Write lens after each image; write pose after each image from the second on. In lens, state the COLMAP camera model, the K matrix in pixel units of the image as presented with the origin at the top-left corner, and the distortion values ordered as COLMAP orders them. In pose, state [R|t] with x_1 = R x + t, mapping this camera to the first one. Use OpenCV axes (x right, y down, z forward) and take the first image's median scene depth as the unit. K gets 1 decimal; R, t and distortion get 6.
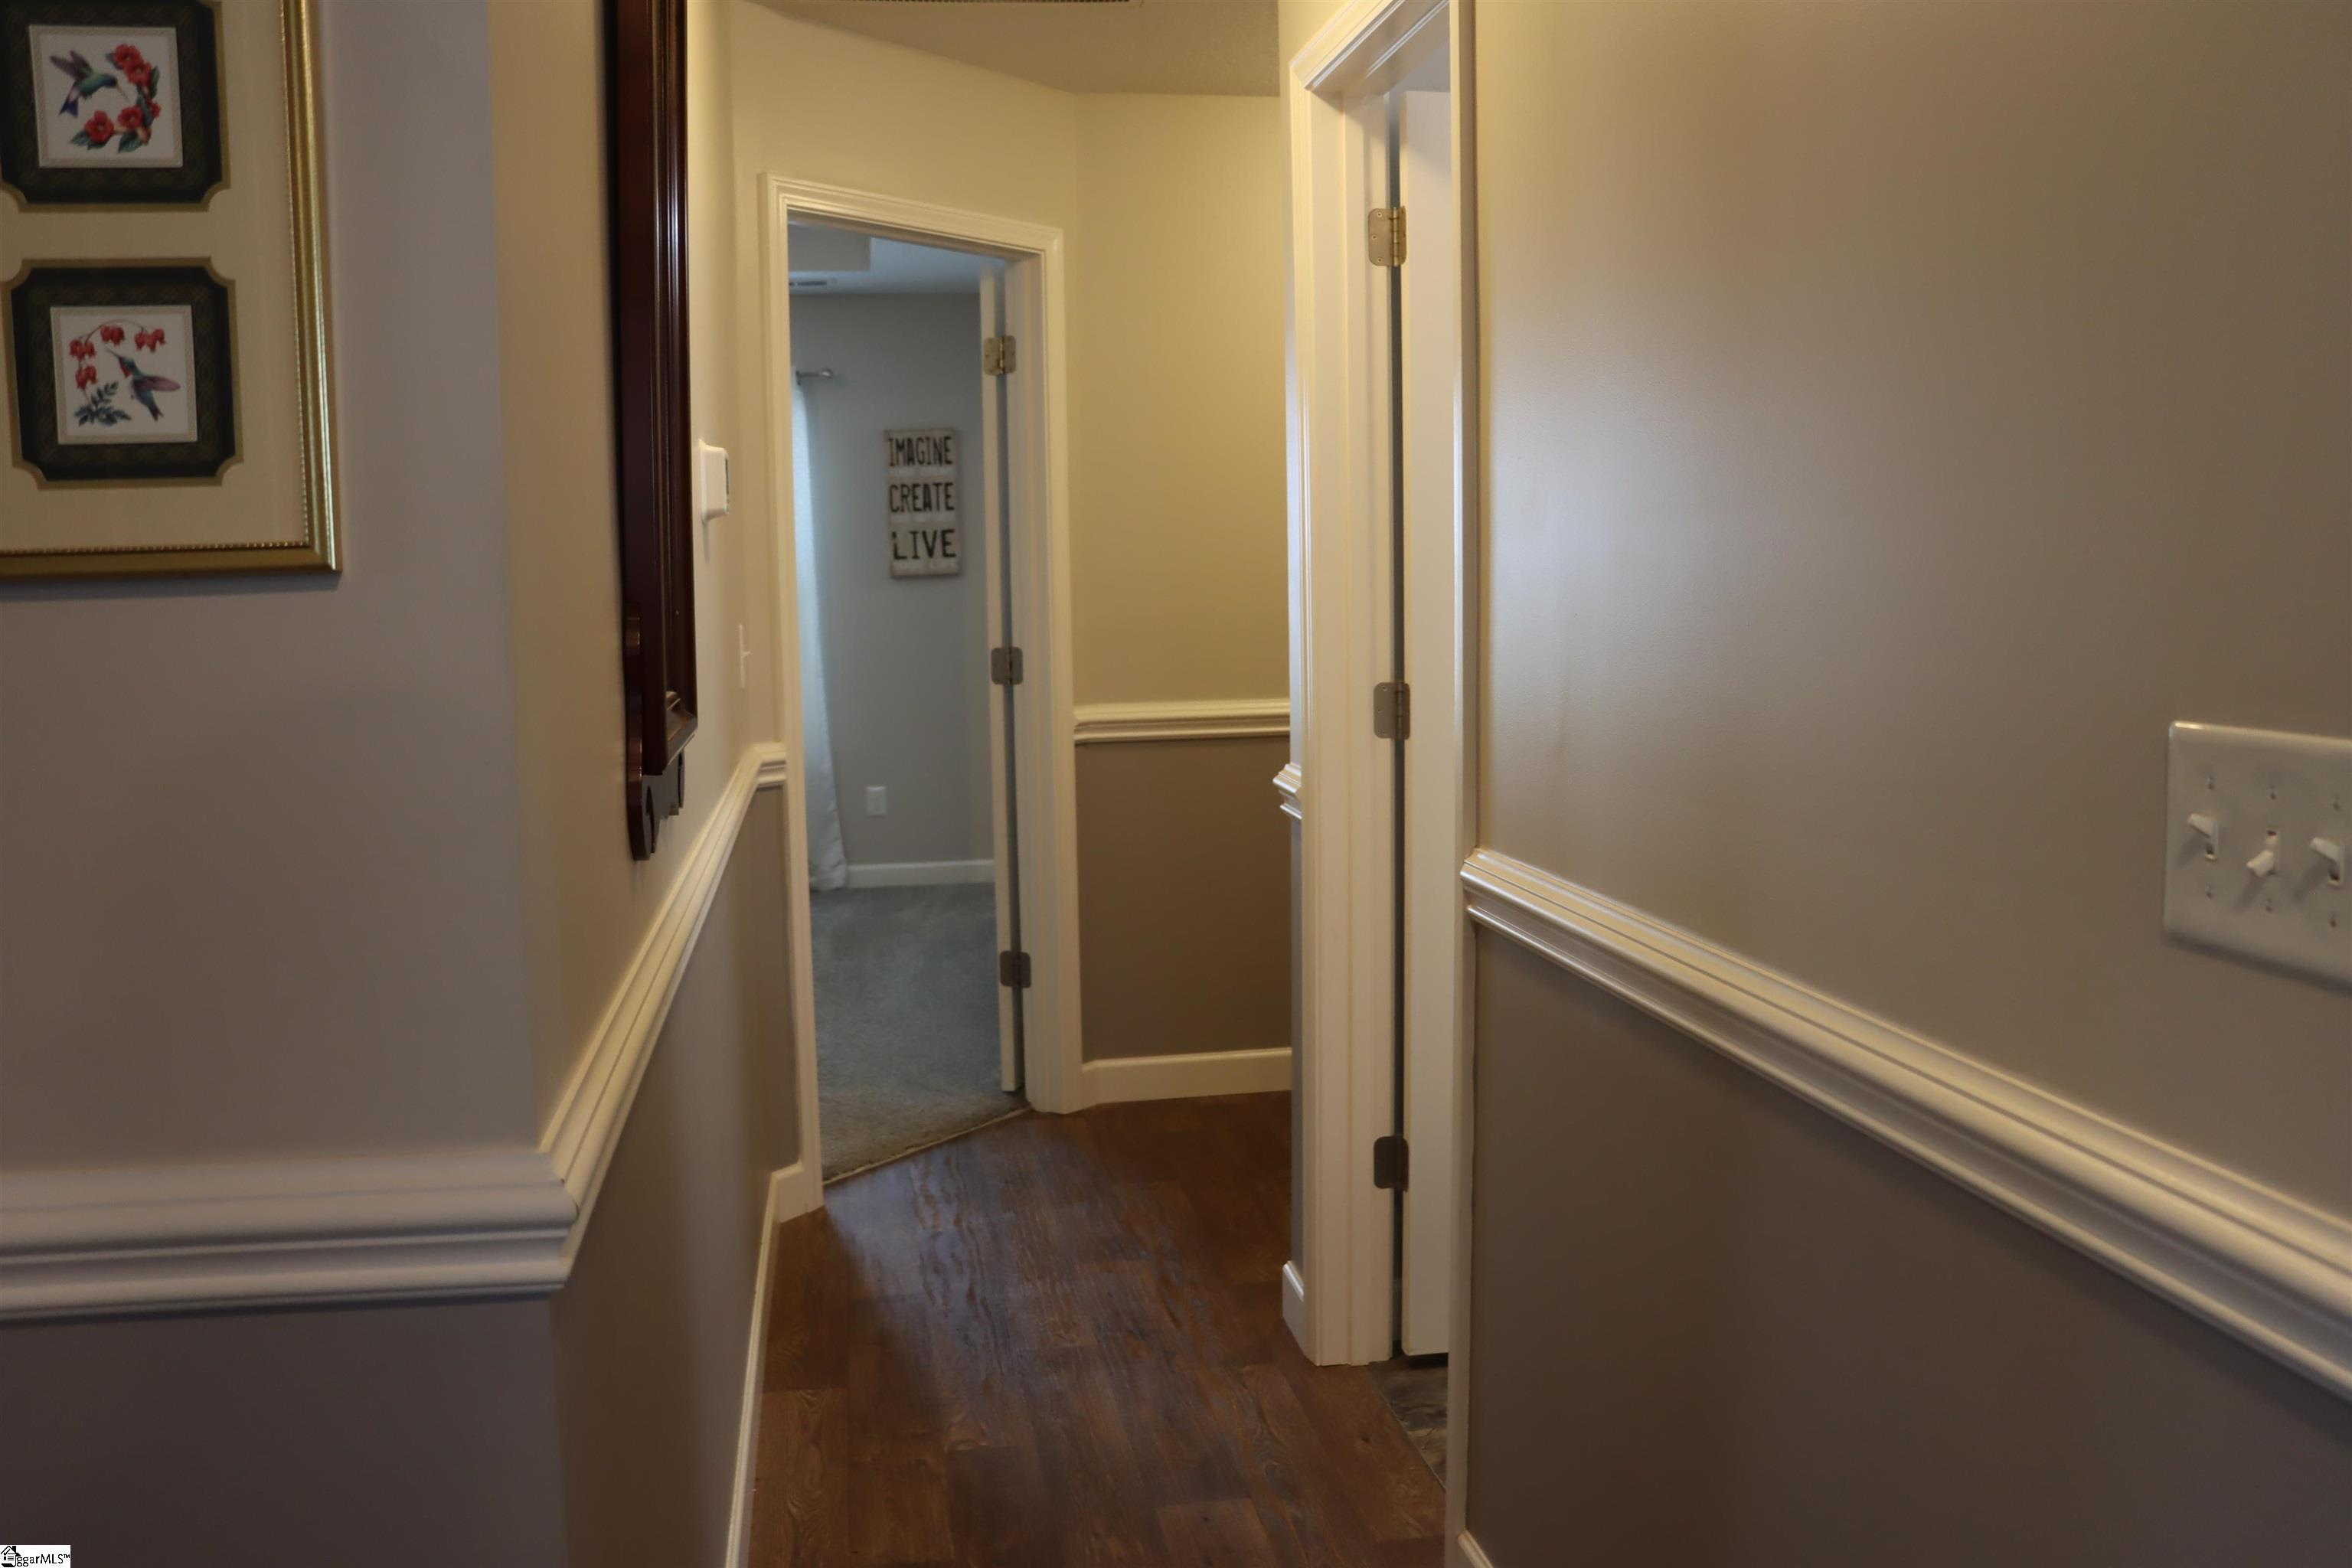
lens RADIAL K [[1953.2, 0, 1176.0], [0, 1953.2, 784.0], [0, 0, 1]] dist [-0.180614, 0.156481]
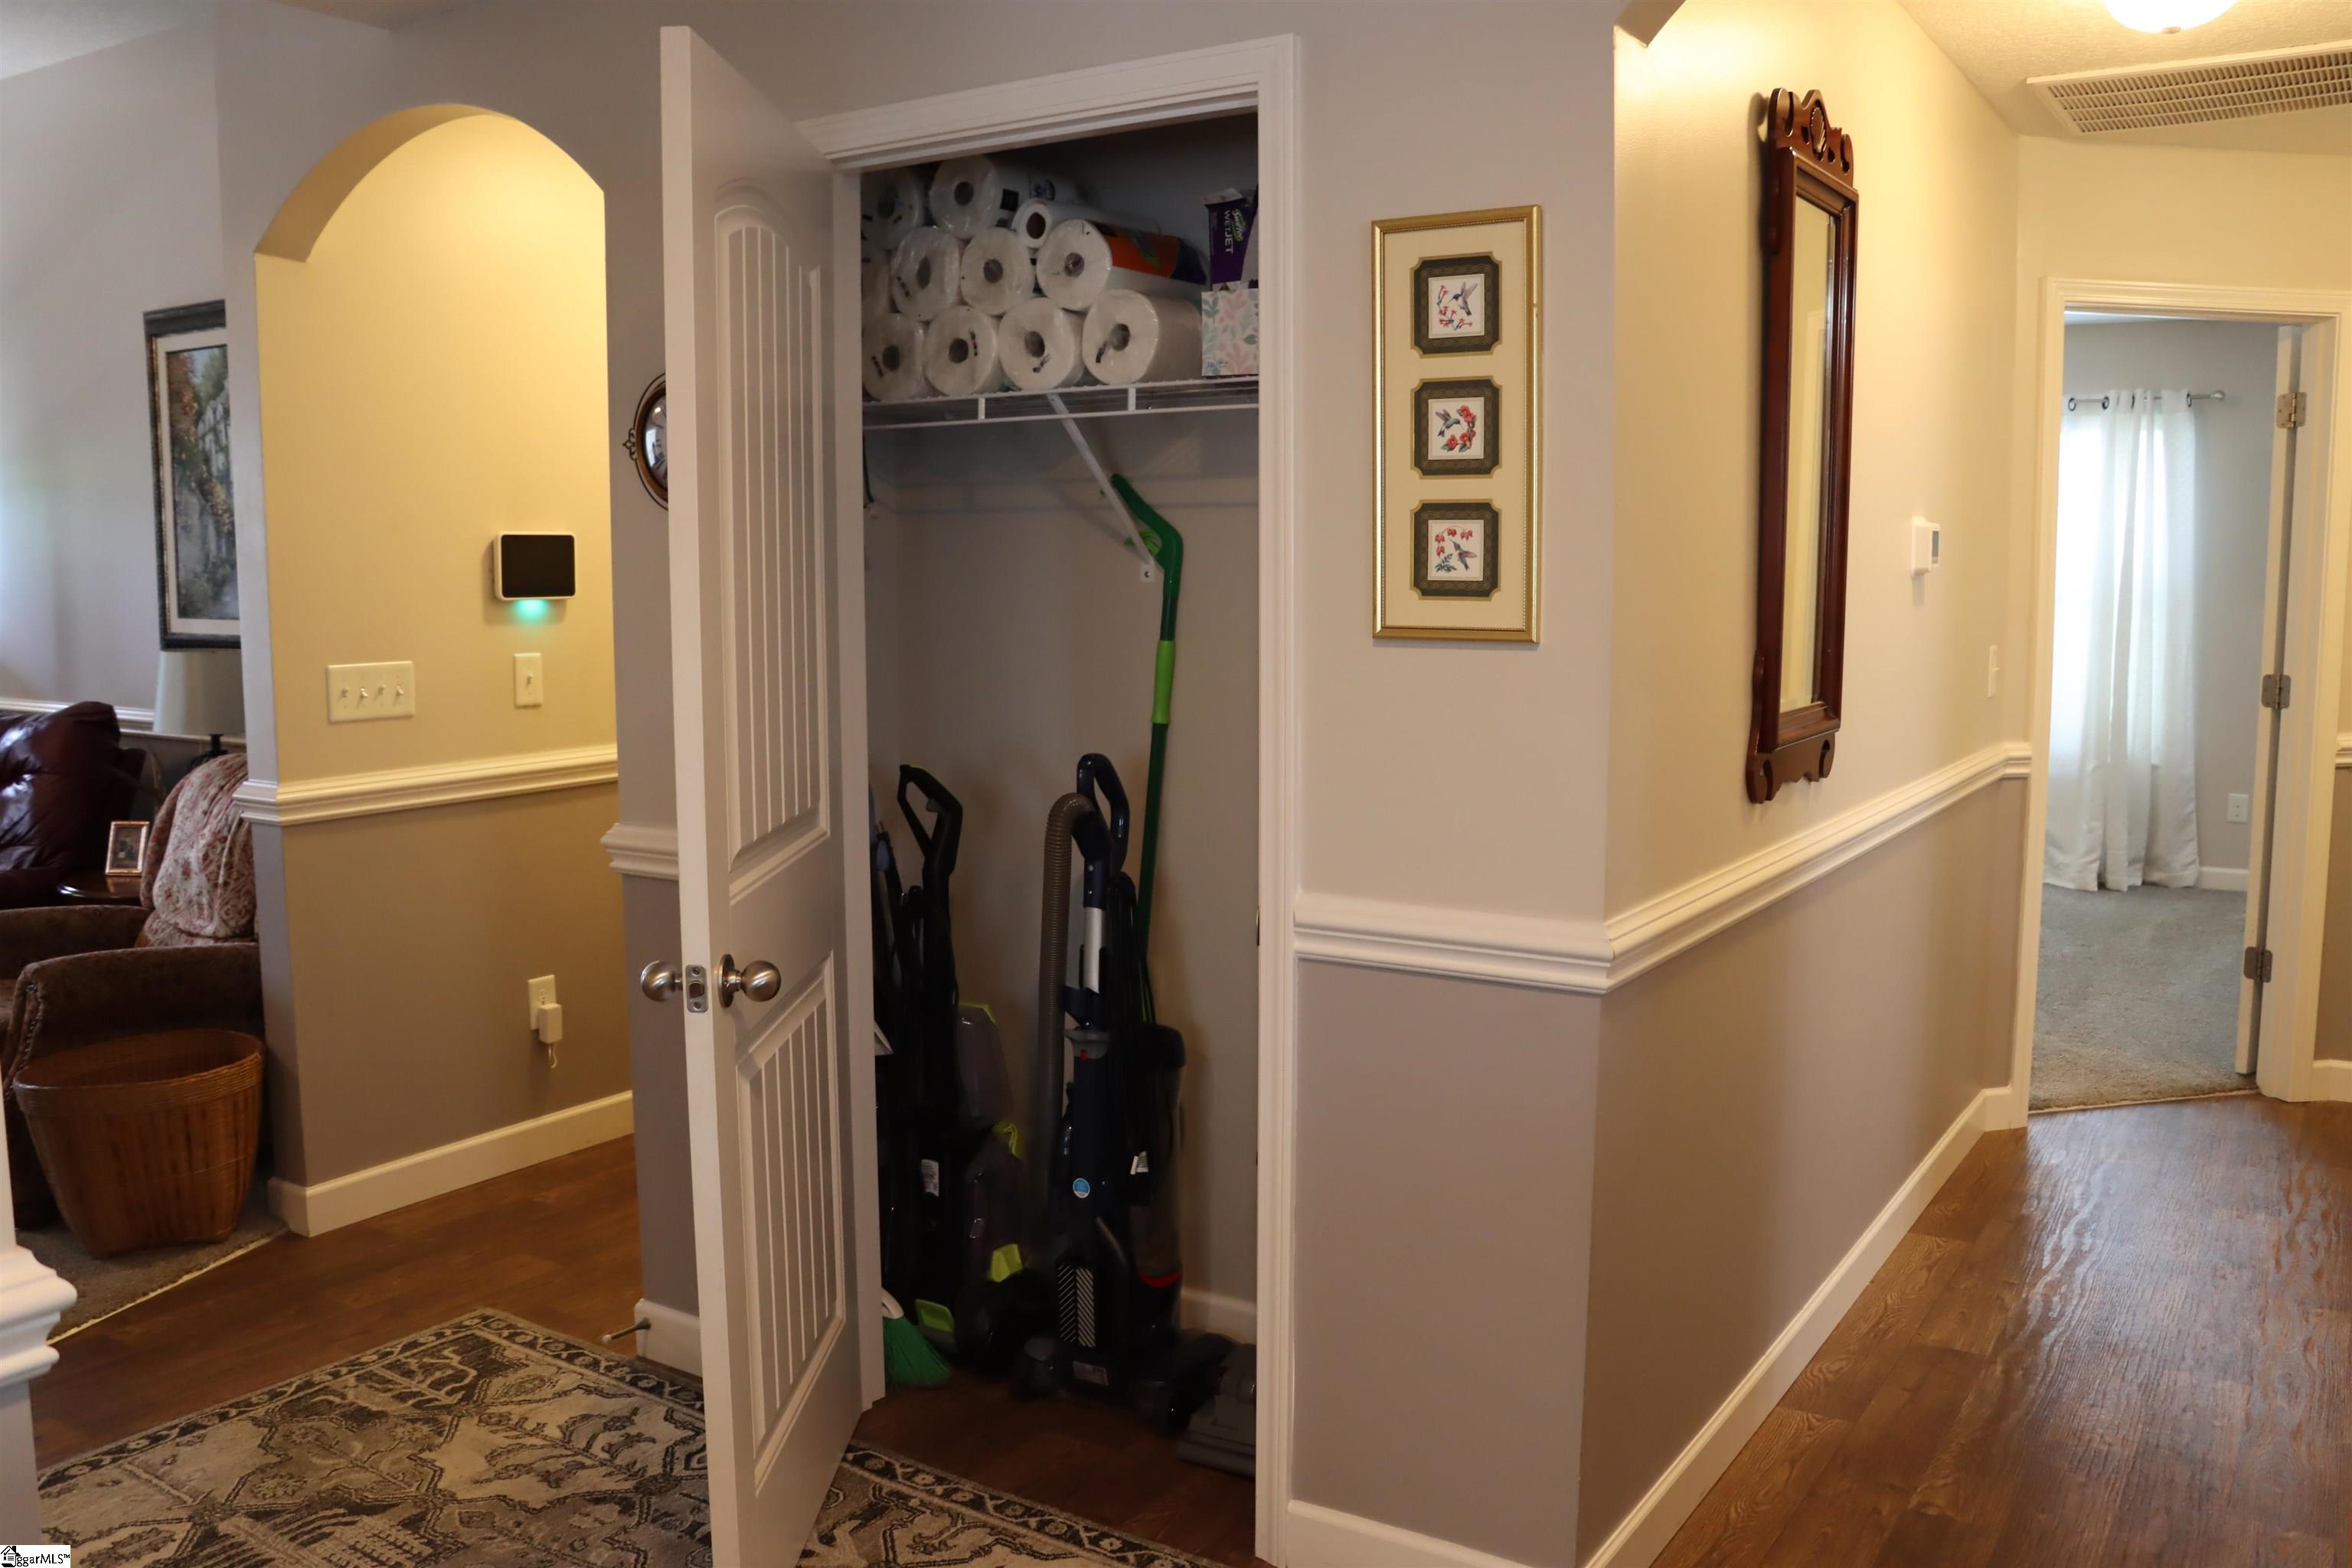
lens RADIAL K [[1953.2, 0, 1176.0], [0, 1953.2, 784.0], [0, 0, 1]] dist [-0.180614, 0.156481]
pose [[0.735313, 0.096012, -0.670892, 0.711692], [-0.086266, 0.995122, 0.047863, -0.020316], [0.672215, 0.022681, 0.740008, -0.861958]]
